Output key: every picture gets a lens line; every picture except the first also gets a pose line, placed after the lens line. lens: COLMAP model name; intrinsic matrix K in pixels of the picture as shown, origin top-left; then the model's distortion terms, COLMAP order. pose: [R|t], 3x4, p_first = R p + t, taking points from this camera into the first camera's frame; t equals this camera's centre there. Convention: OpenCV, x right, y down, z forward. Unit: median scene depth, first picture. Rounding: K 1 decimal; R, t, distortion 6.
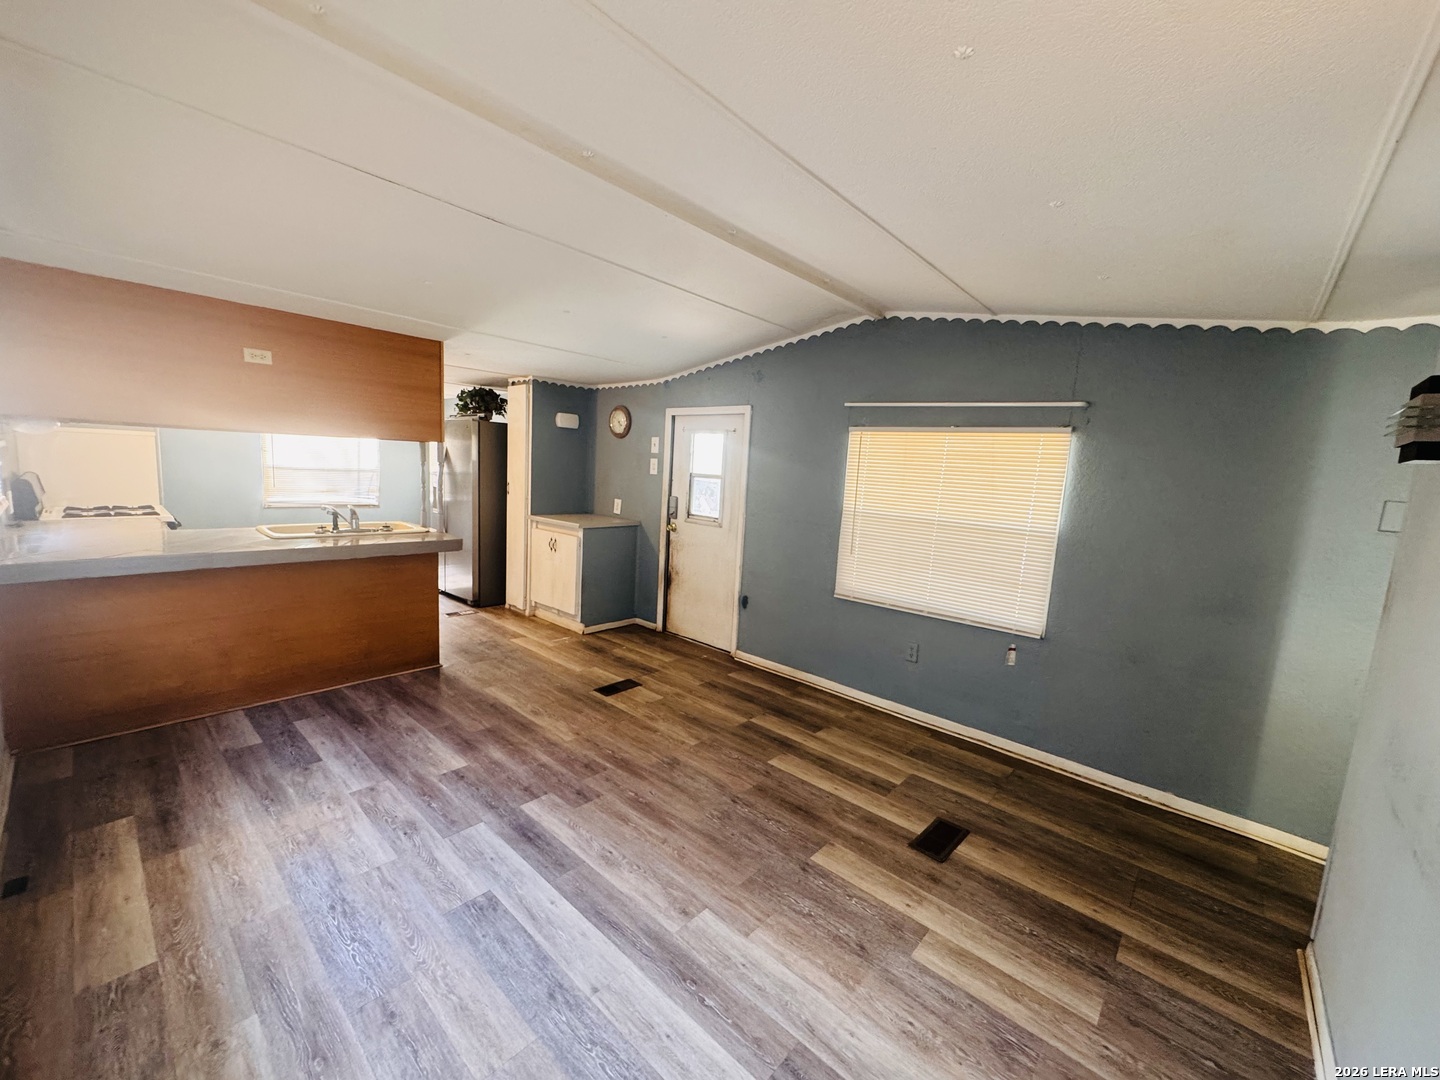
lens RADIAL K [[573.6, 0, 719.6], [0, 573.6, 544.0], [0, 0, 1]] dist [-0.006239, 0.001298]
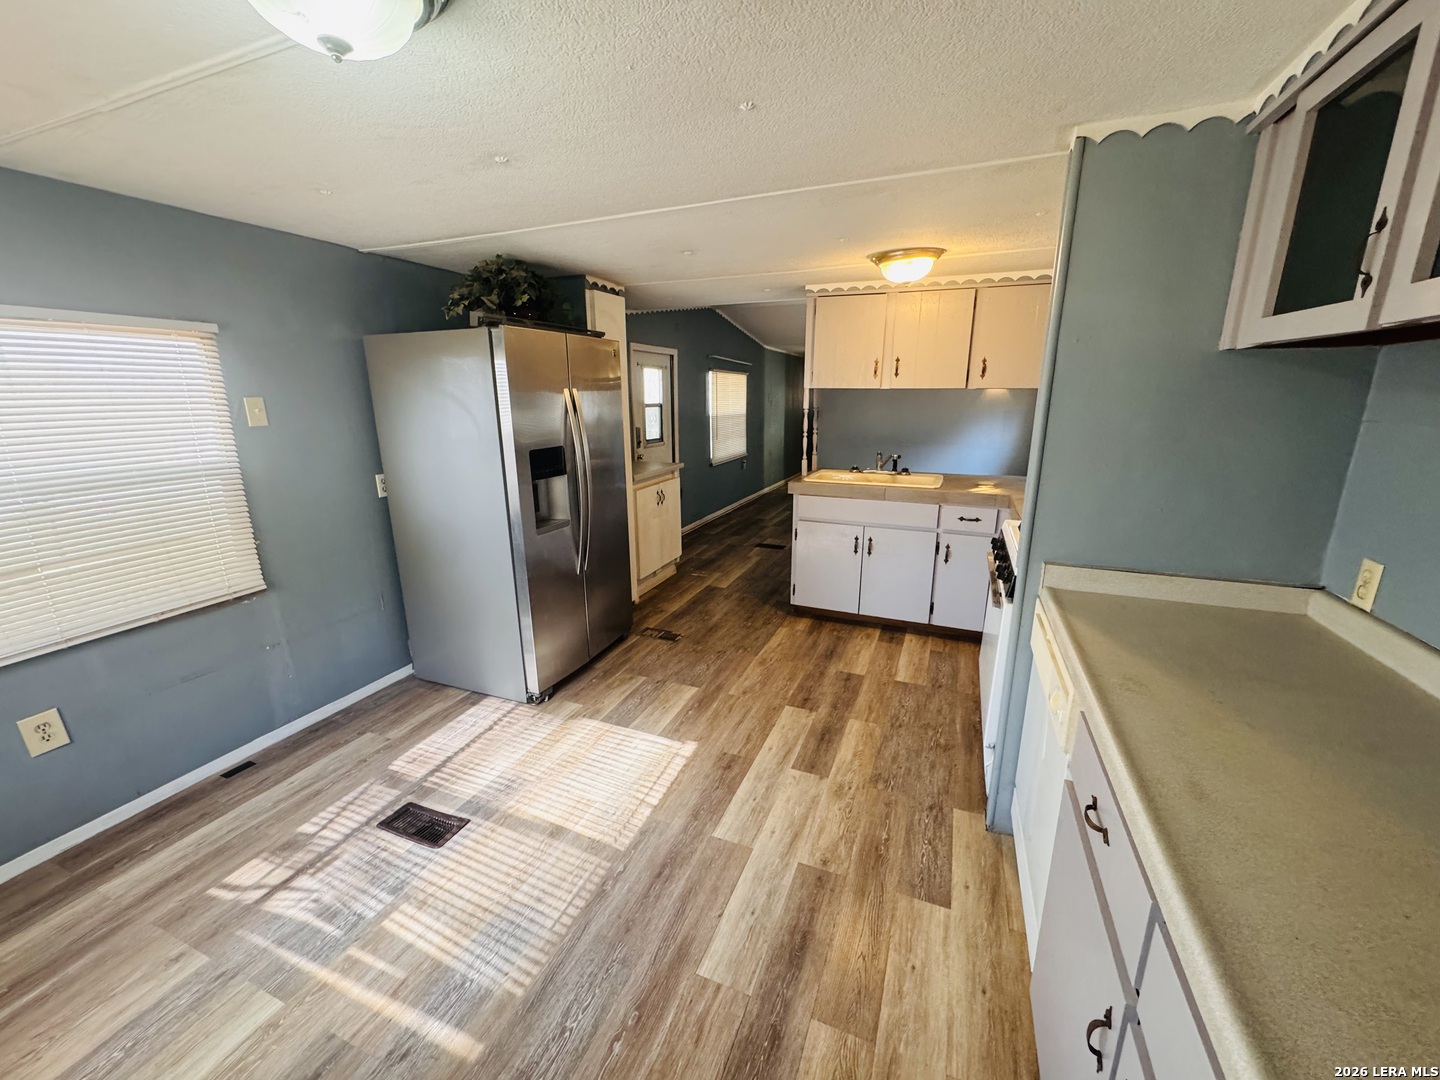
lens RADIAL K [[573.6, 0, 717.3], [0, 573.6, 535.6], [0, 0, 1]] dist [-0.006239, 0.001298]
pose [[-0.332257, -0.278890, 0.901014, -2.122826], [0.111759, 0.936914, 0.331214, -0.424094], [-0.936544, 0.210745, -0.280128, 2.200194]]
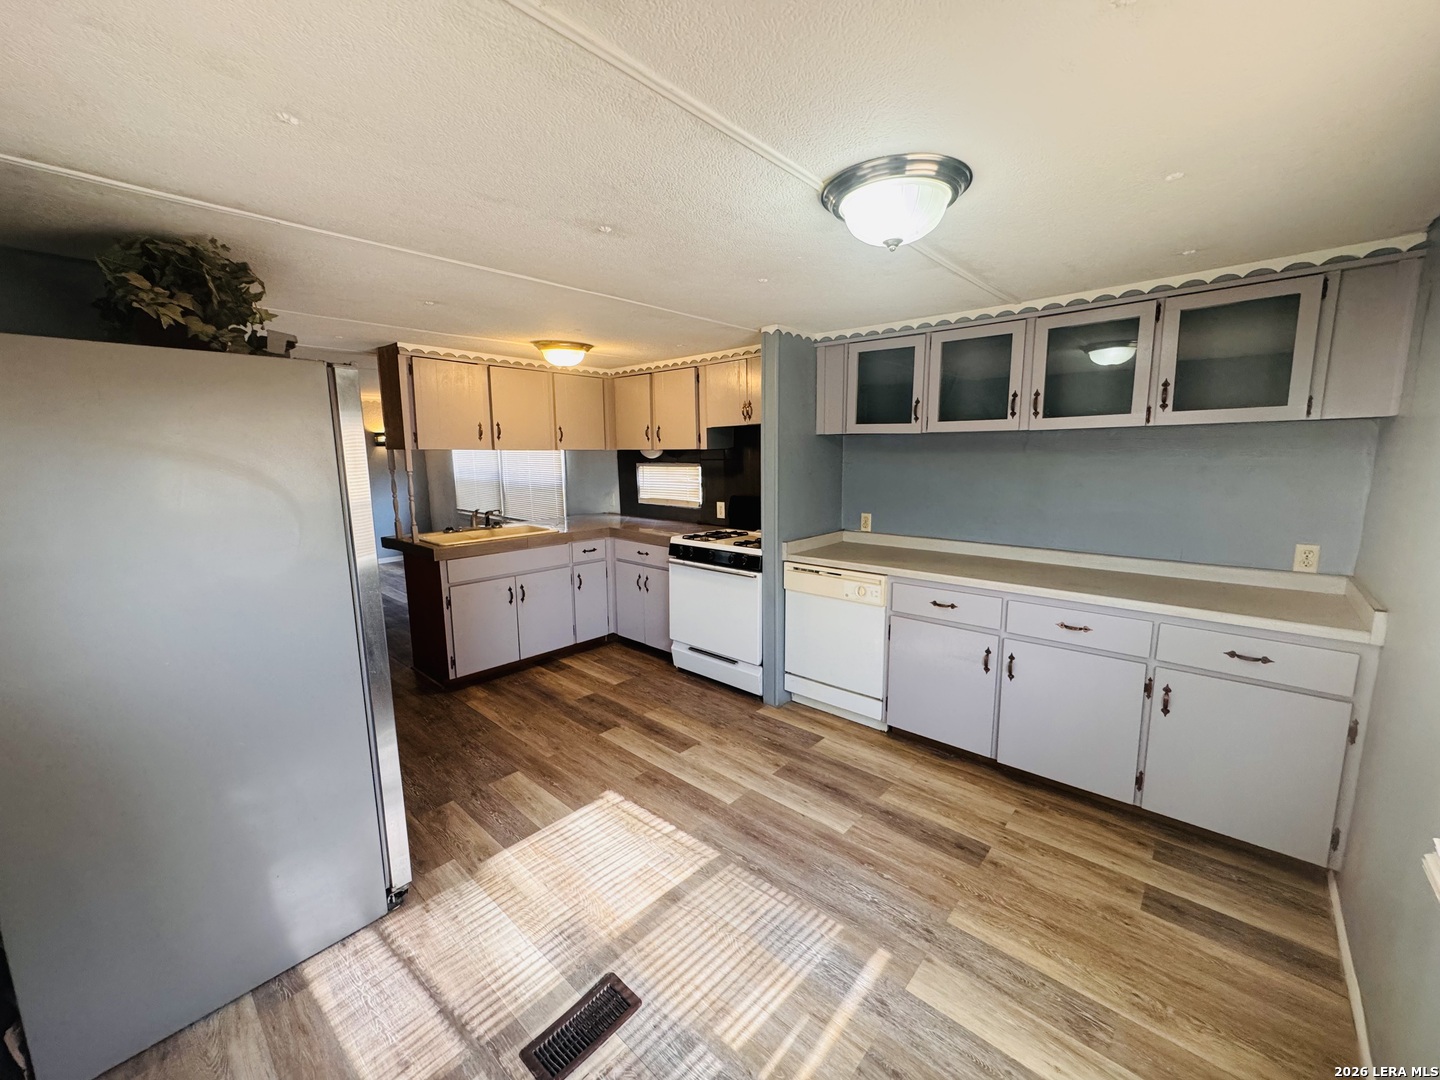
lens RADIAL K [[573.6, 0, 715.3], [0, 573.6, 536.8], [0, 0, 1]] dist [-0.006239, 0.001298]
pose [[-0.998831, -0.048085, -0.004972, -1.507829], [-0.047528, 0.958057, 0.282608, -0.487221], [-0.008826, 0.282514, -0.959223, 2.848418]]
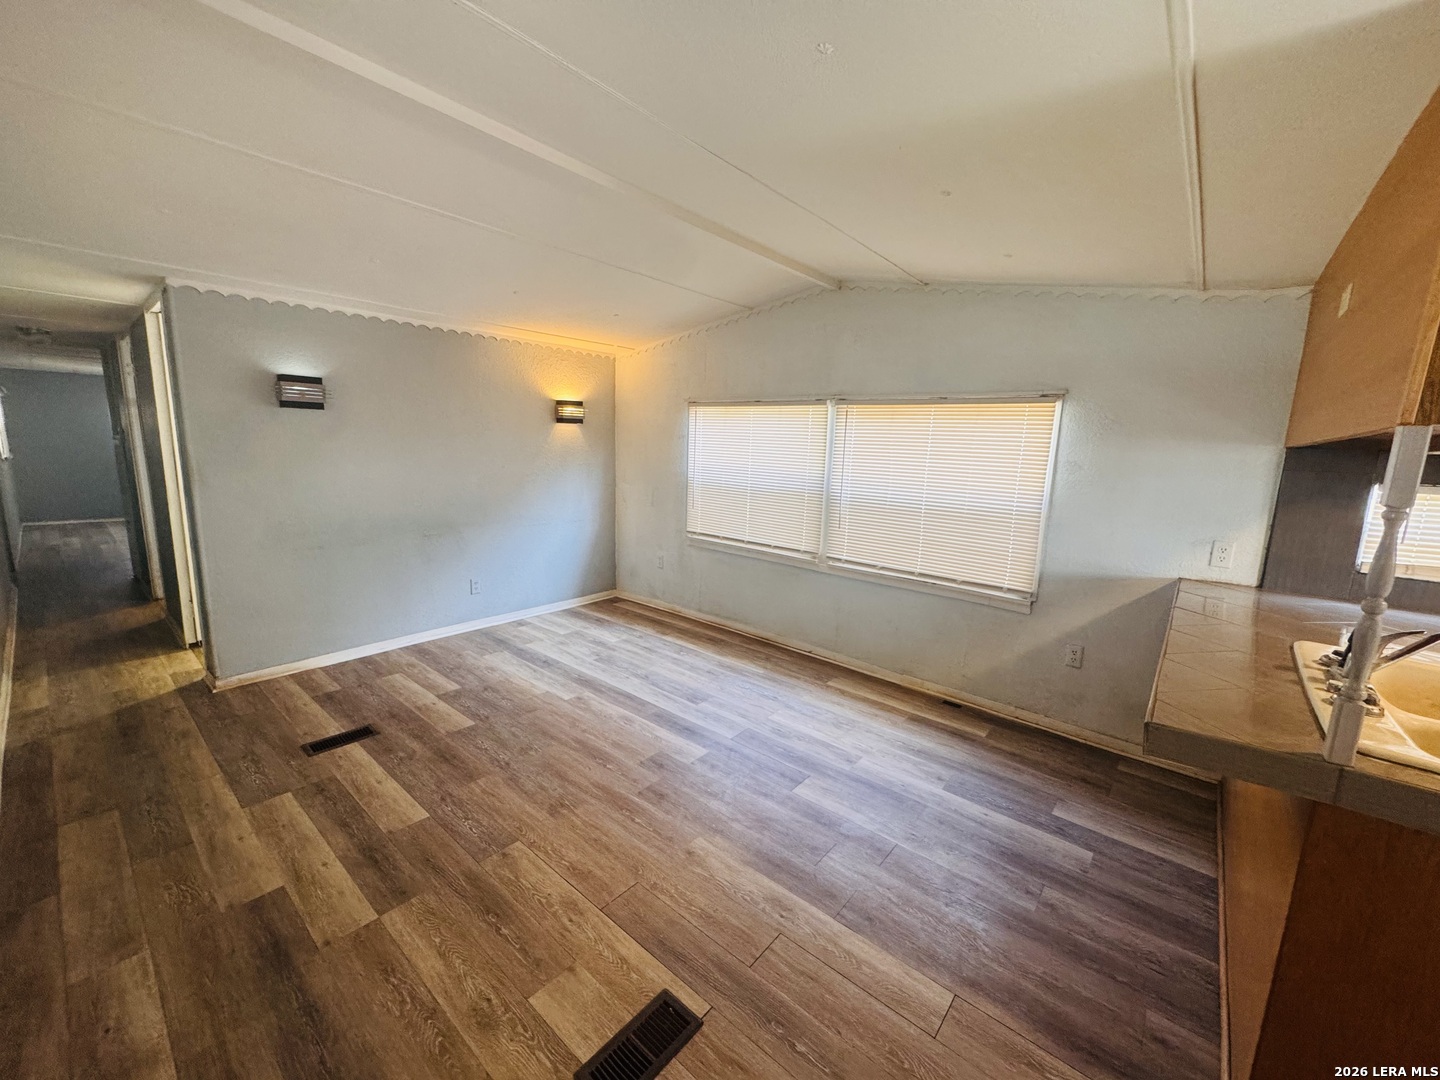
lens RADIAL K [[573.6, 0, 722.0], [0, 573.6, 534.4], [0, 0, 1]] dist [-0.006239, 0.001298]
pose [[-0.995218, -0.086361, -0.045639, -0.259298], [-0.095802, 0.954142, 0.283609, -0.251491], [0.019053, 0.286625, -0.957853, 1.782715]]
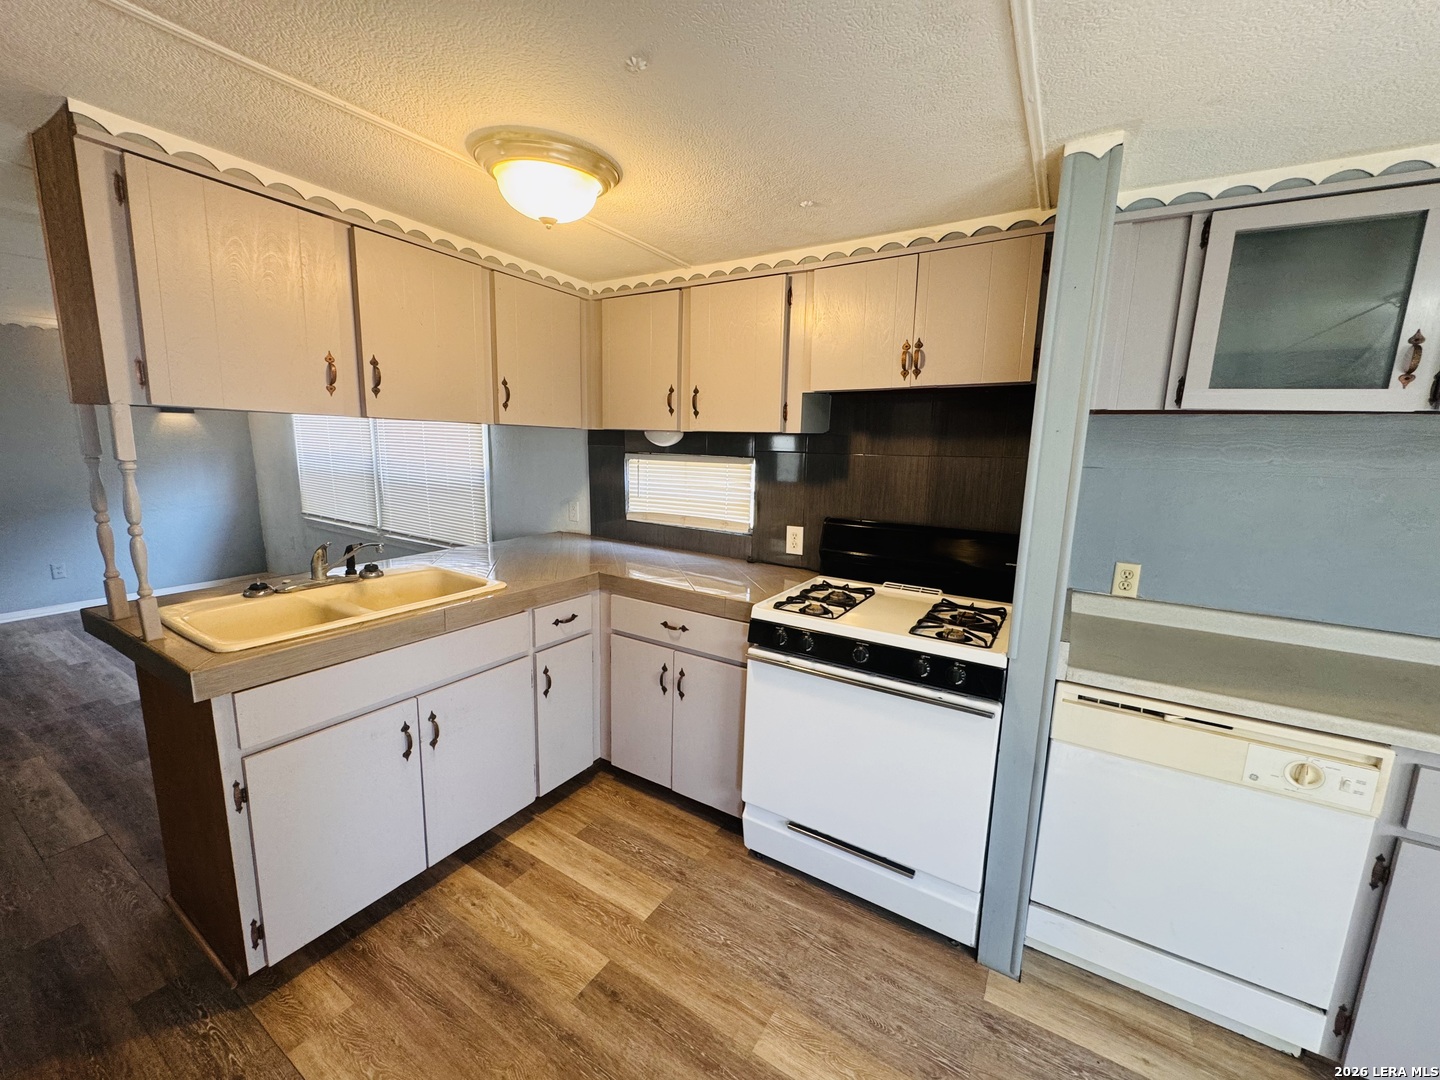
lens RADIAL K [[573.6, 0, 717.6], [0, 573.6, 537.4], [0, 0, 1]] dist [-0.006239, 0.001298]
pose [[-0.980607, -0.051540, -0.189084, -1.219408], [-0.105234, 0.952387, 0.286155, -0.357421], [0.165333, 0.300504, -0.939342, 2.111388]]
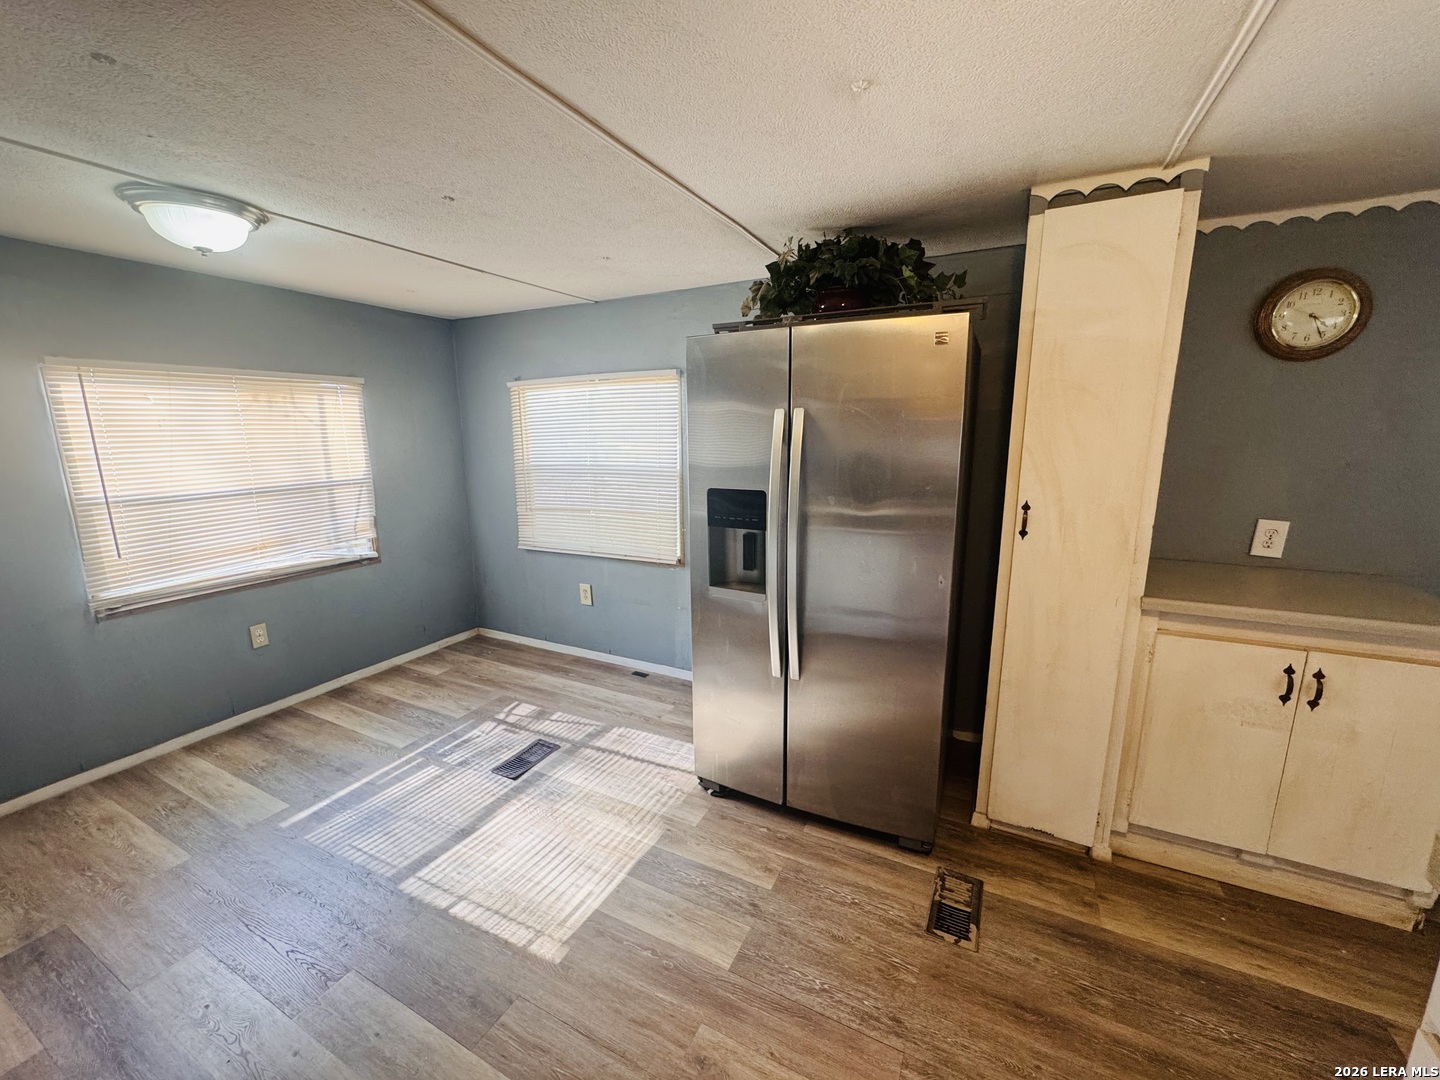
lens RADIAL K [[573.6, 0, 720.1], [0, 573.6, 540.0], [0, 0, 1]] dist [-0.006239, 0.001298]
pose [[0.963482, -0.112216, 0.243126, -1.281800], [0.094146, 0.991945, 0.084746, -0.267867], [-0.250678, -0.058762, 0.966286, 1.436622]]
